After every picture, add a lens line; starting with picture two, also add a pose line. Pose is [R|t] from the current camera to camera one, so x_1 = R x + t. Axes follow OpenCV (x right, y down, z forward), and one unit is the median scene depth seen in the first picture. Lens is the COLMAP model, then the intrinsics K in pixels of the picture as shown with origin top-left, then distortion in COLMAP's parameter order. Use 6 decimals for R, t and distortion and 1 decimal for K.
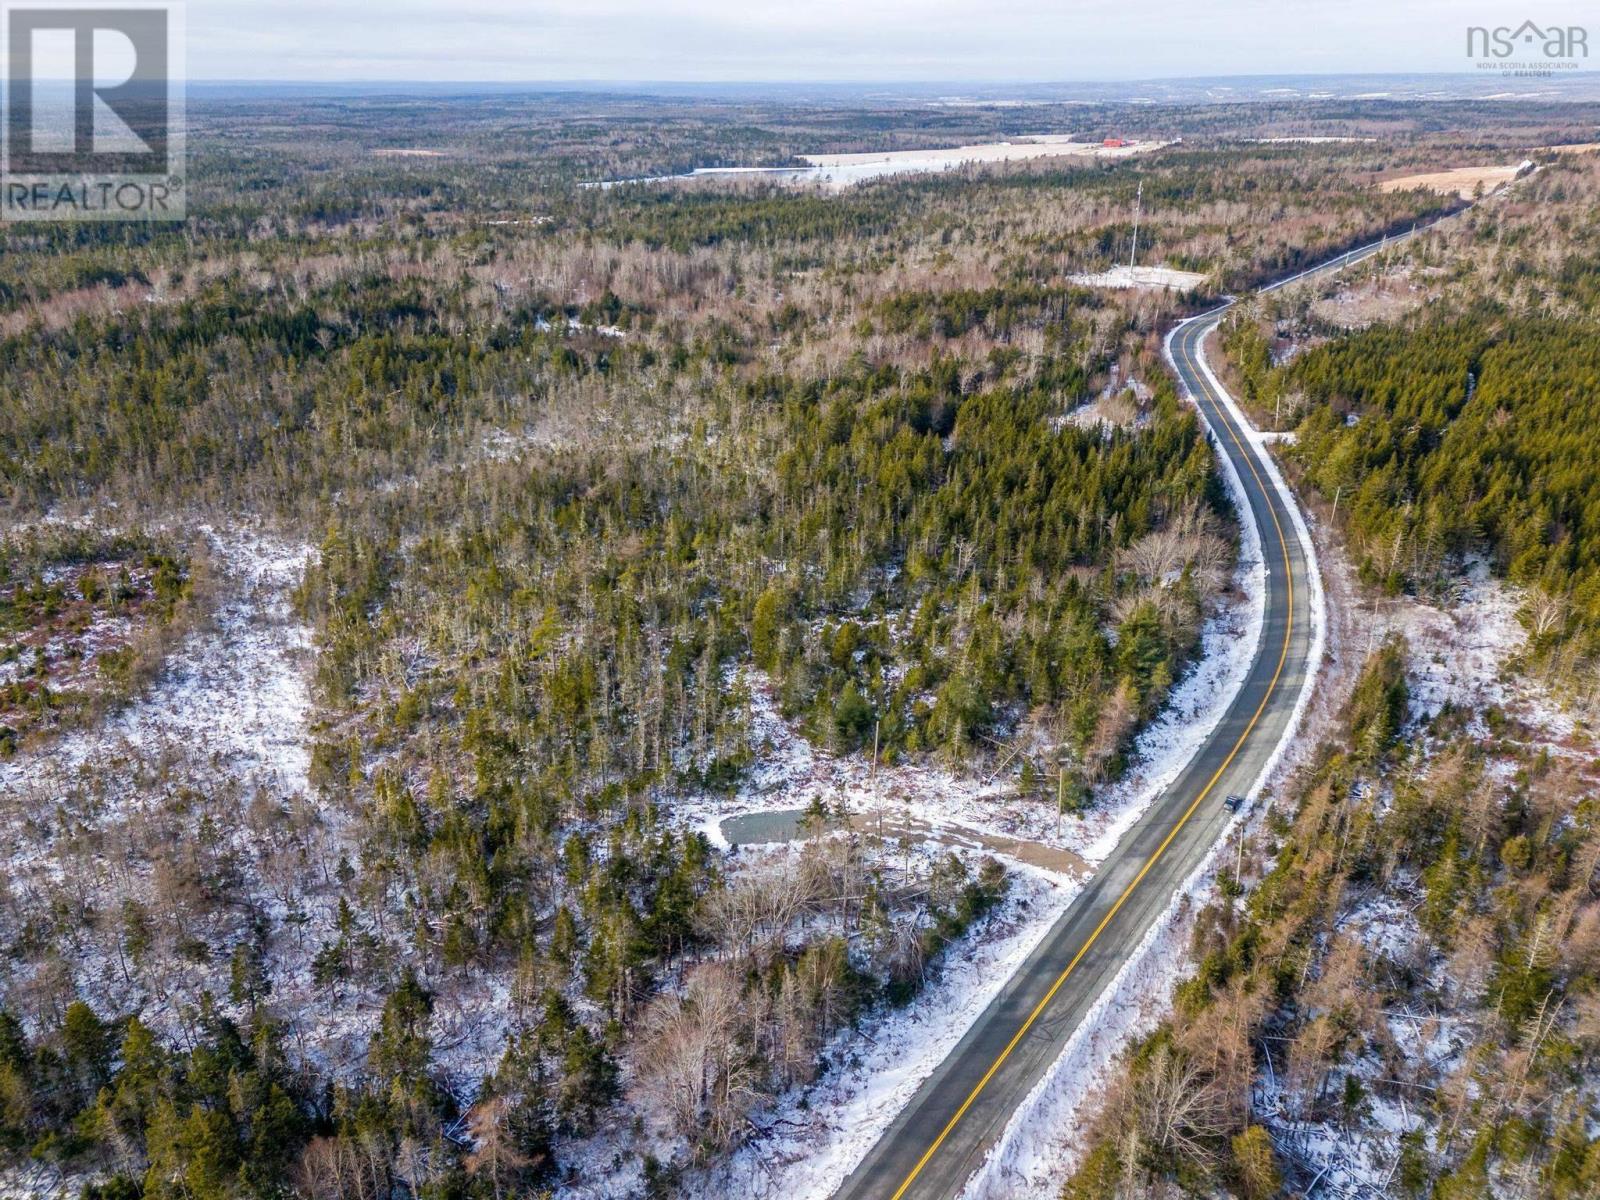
lens RADIAL K [[1159.1, 0, 798.2], [0, 1159.1, 595.3], [0, 0, 1]] dist [0.071611, -0.050057]
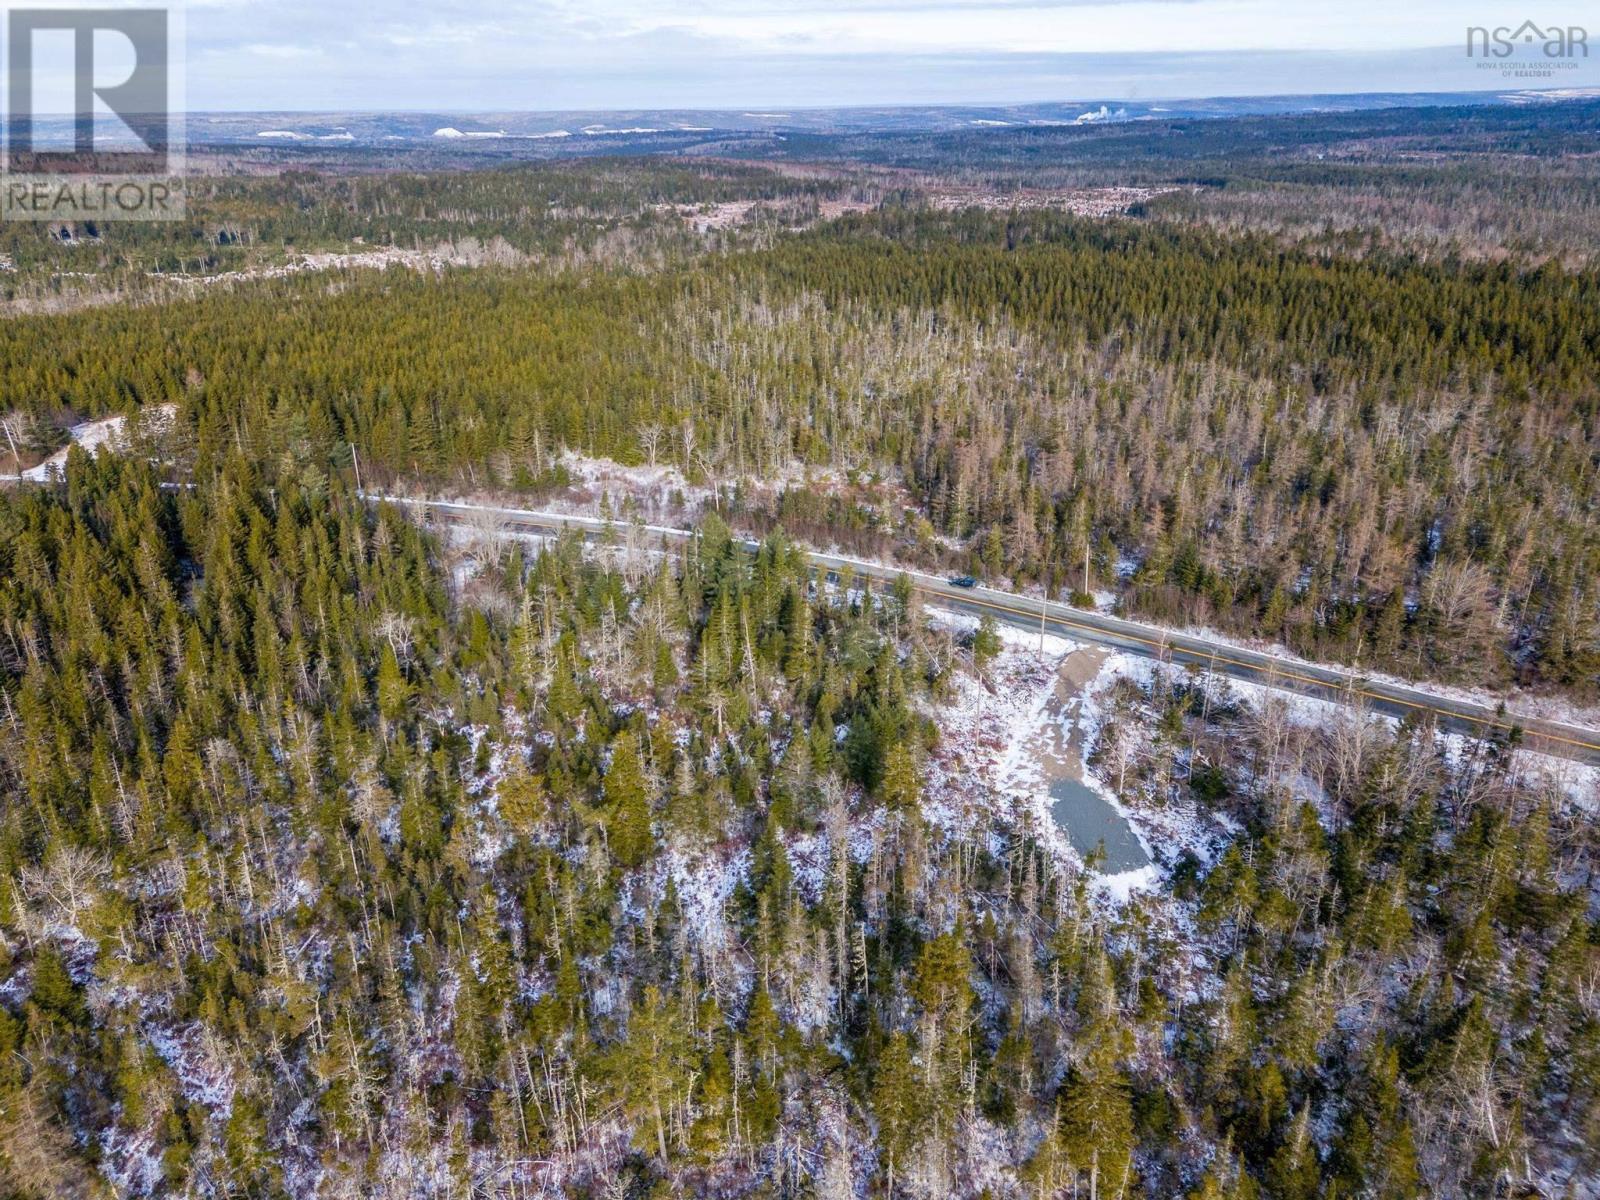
lens RADIAL K [[1159.1, 0, 805.5], [0, 1159.1, 590.8], [0, 0, 1]] dist [0.071611, -0.050057]
pose [[-0.049974, -0.378863, 0.924103, -0.565490], [0.415599, 0.833459, 0.364176, -0.247705], [-0.908174, 0.402256, 0.115804, 0.877025]]
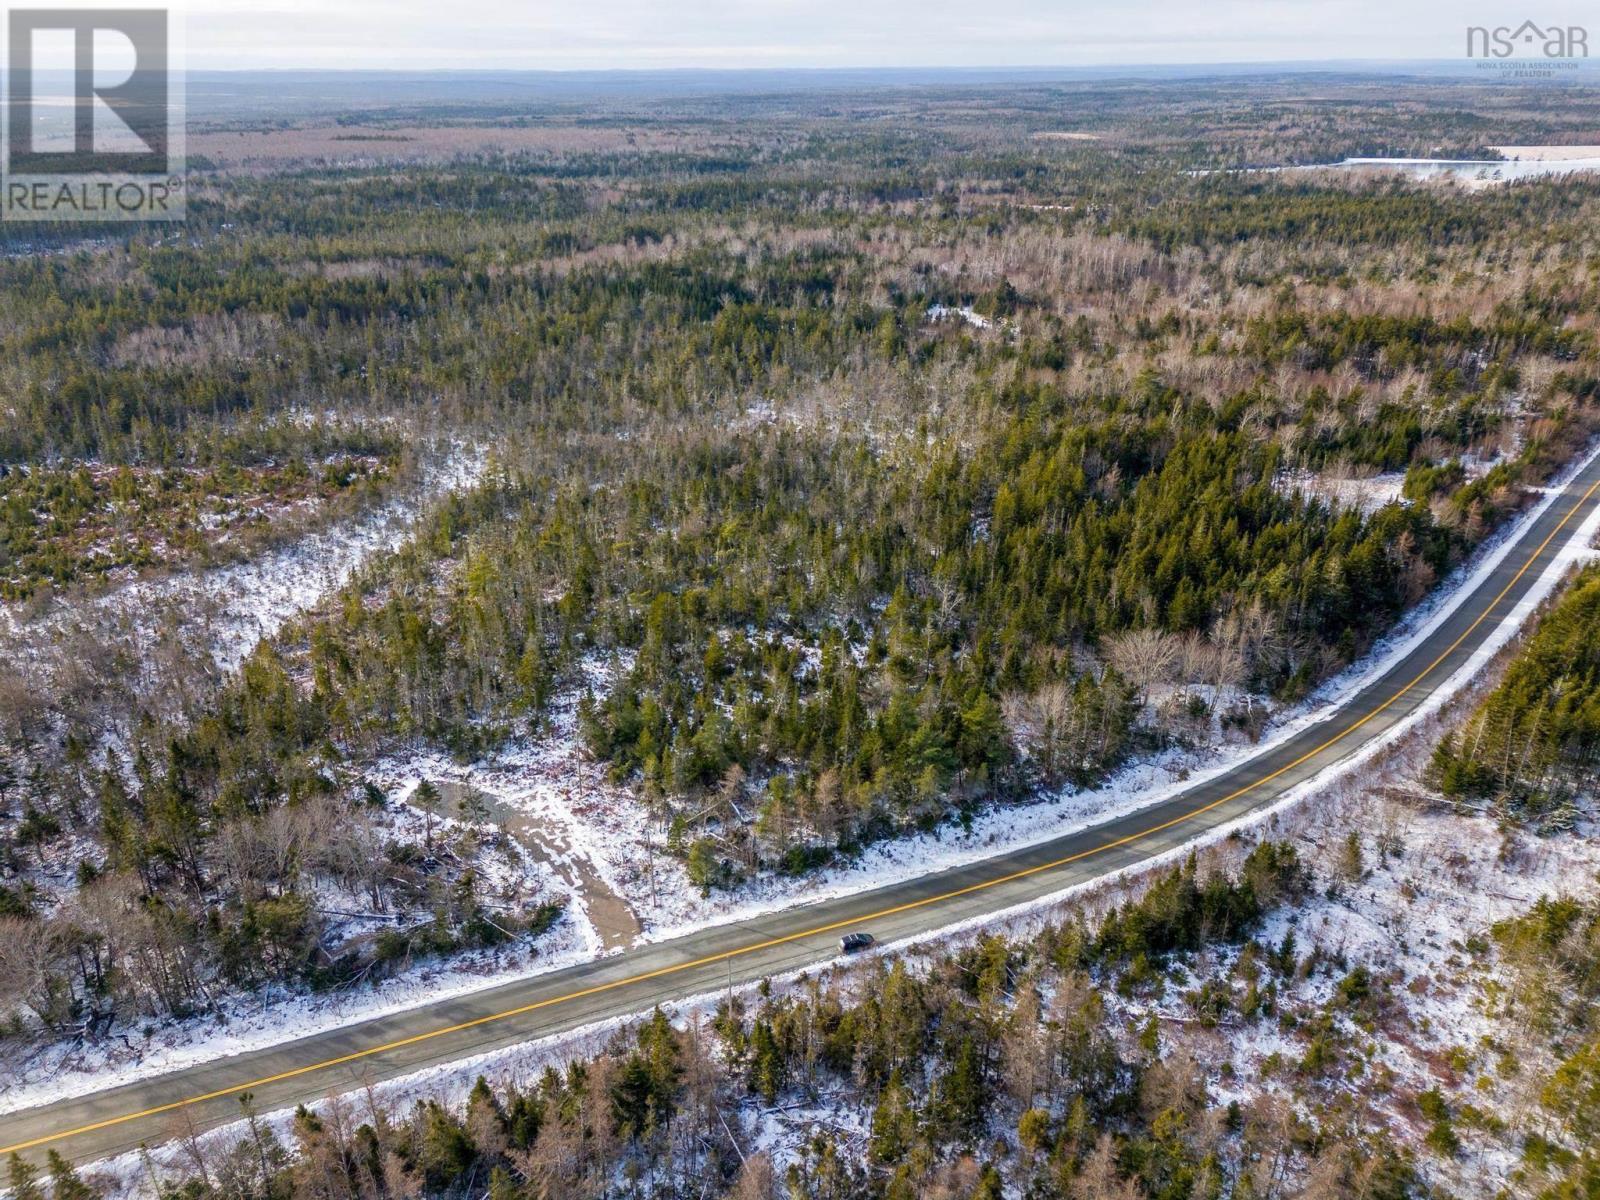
lens RADIAL K [[1159.1, 0, 797.6], [0, 1159.1, 592.2], [0, 0, 1]] dist [0.071611, -0.050057]
pose [[0.844009, 0.221788, -0.488322, 0.592678], [-0.216921, 0.973860, 0.067389, -0.096611], [0.490504, 0.049050, 0.870058, 0.213760]]
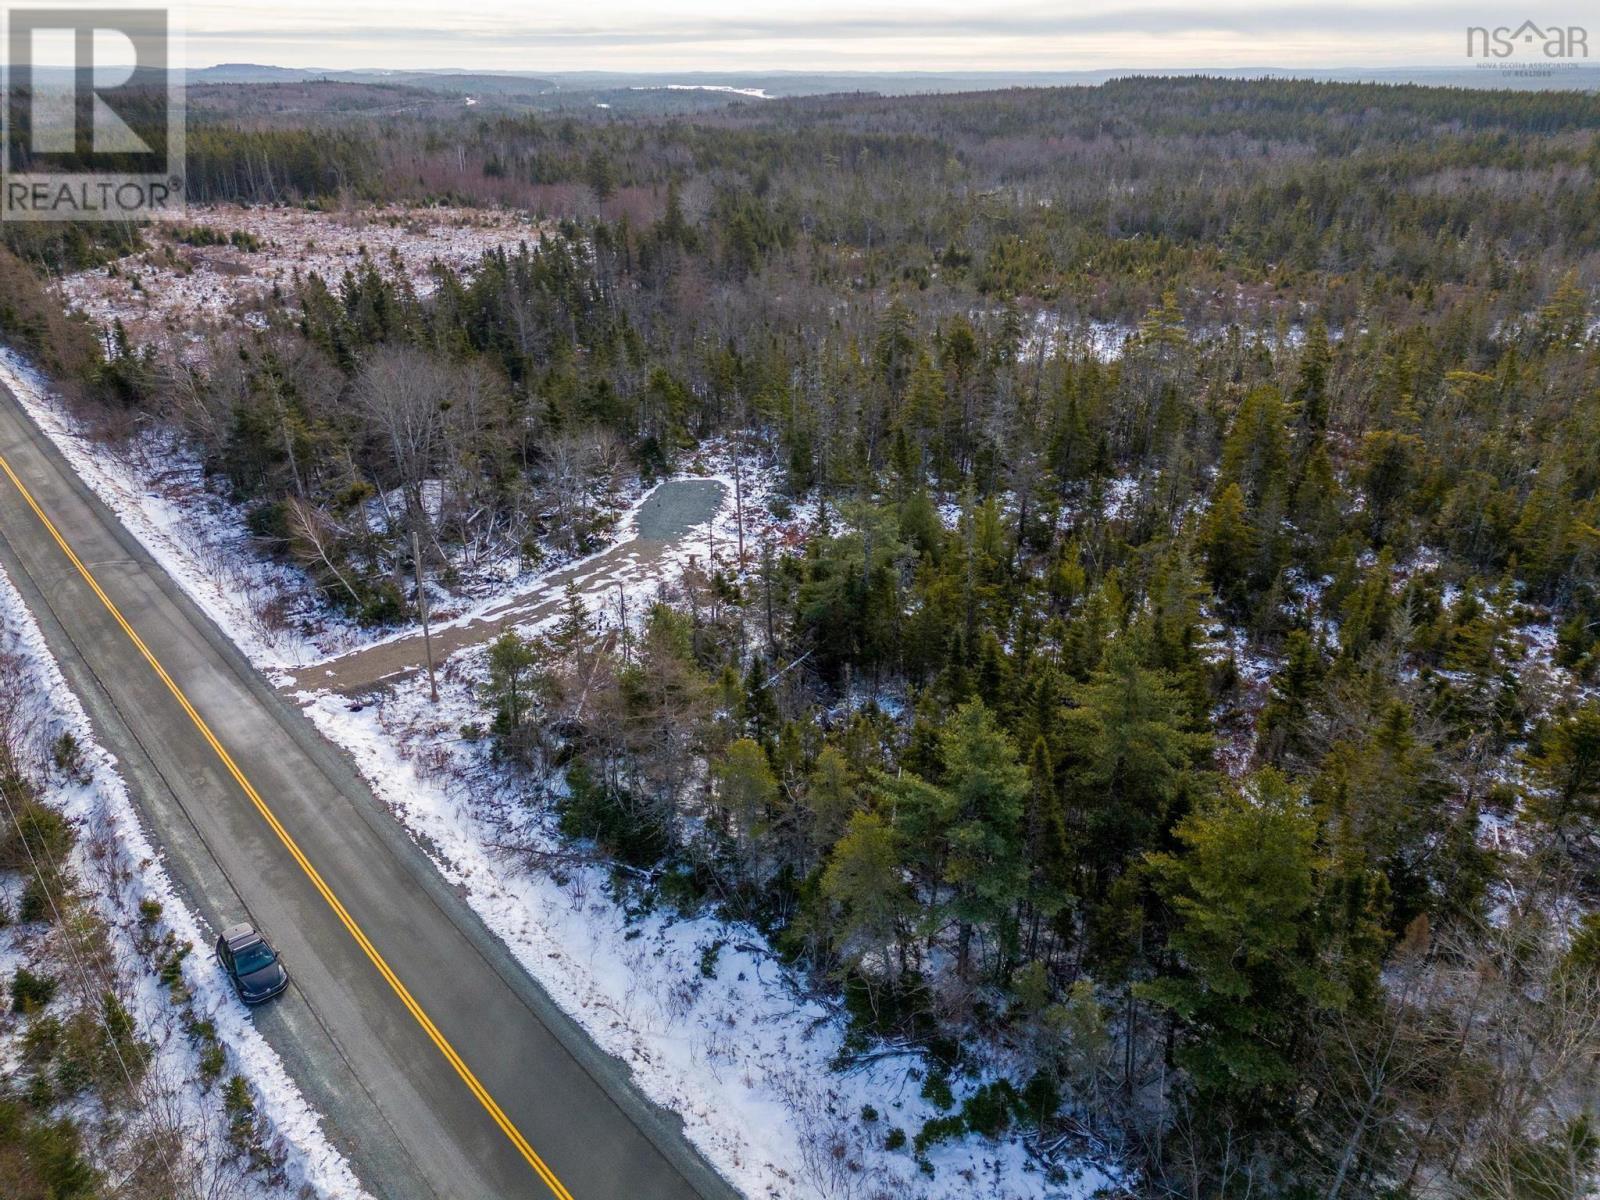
lens RADIAL K [[1159.1, 0, 803.5], [0, 1159.1, 607.2], [0, 0, 1]] dist [0.071611, -0.050057]
pose [[-0.227169, 0.414489, -0.881245, 0.491703], [-0.390964, 0.789964, 0.472339, -0.081411], [0.891931, 0.451836, -0.017405, 0.944906]]
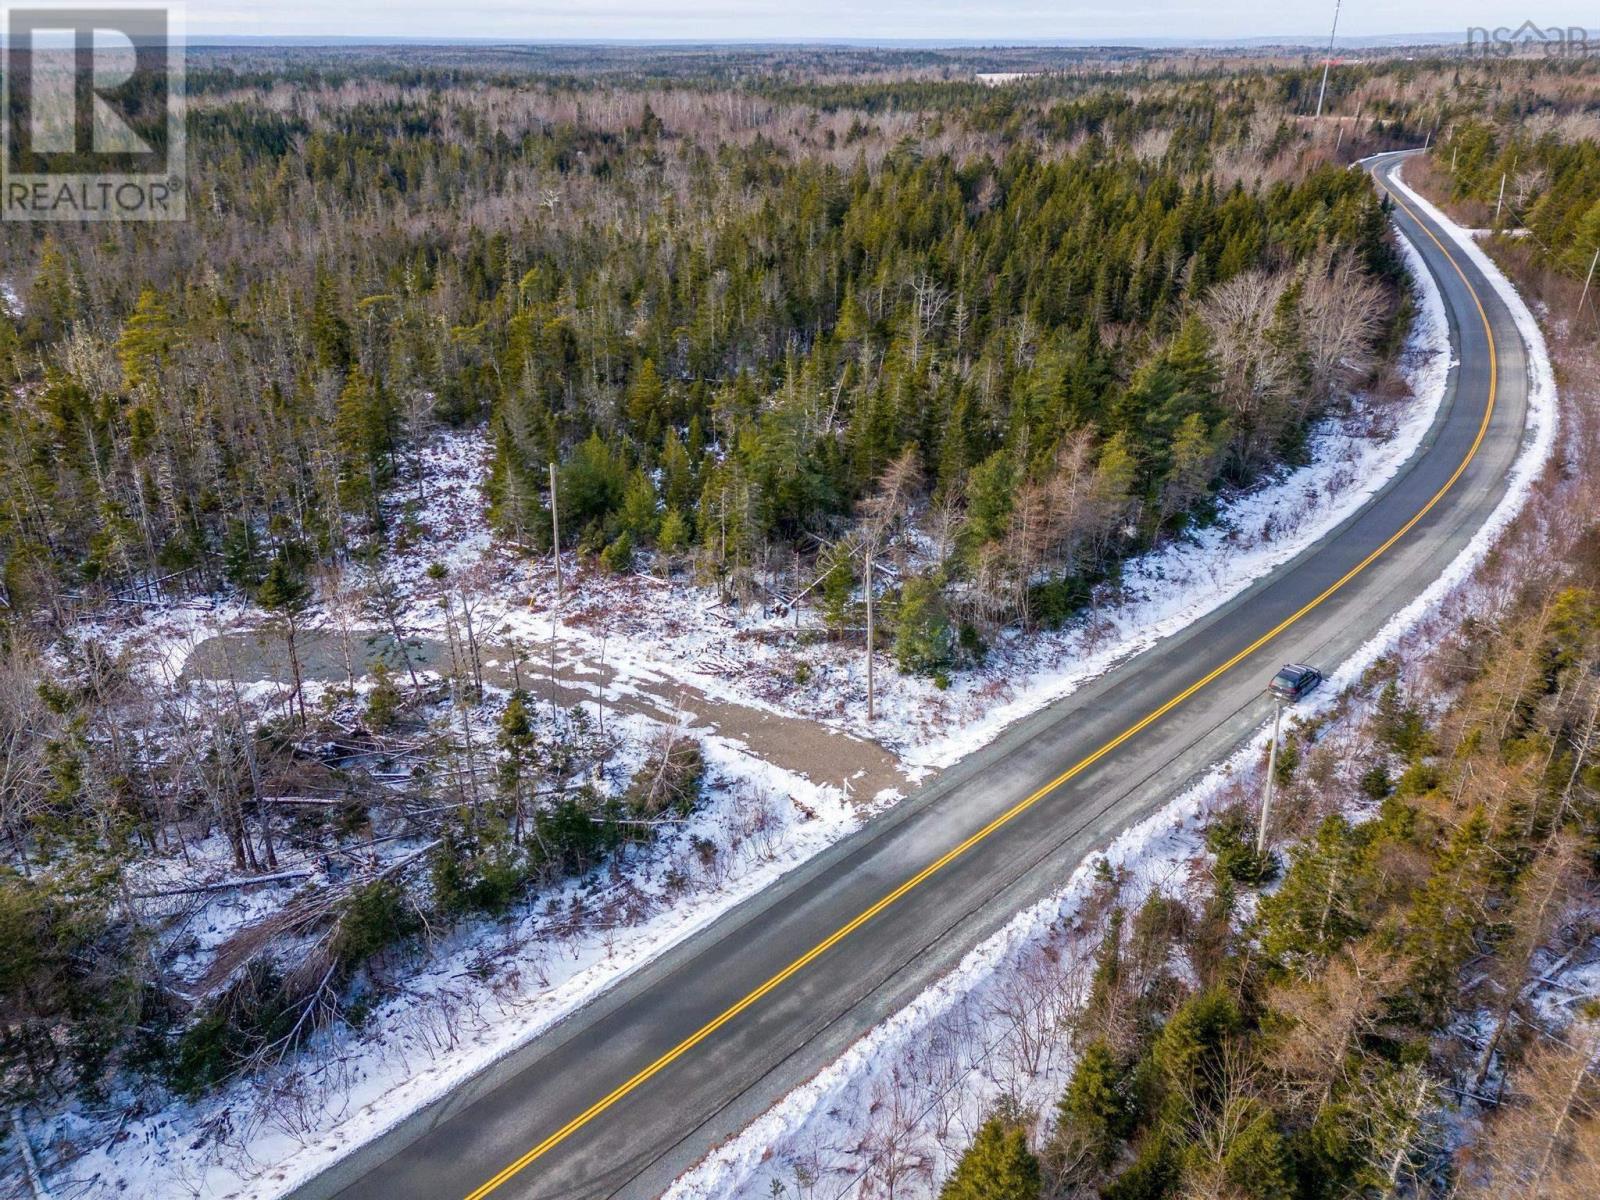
lens RADIAL K [[1159.1, 0, 799.0], [0, 1159.1, 604.3], [0, 0, 1]] dist [0.071611, -0.050057]
pose [[0.988257, 0.070896, -0.135360, 0.212237], [-0.066018, 0.997008, 0.040196, 0.124830], [0.137805, -0.030788, 0.989981, 0.471241]]
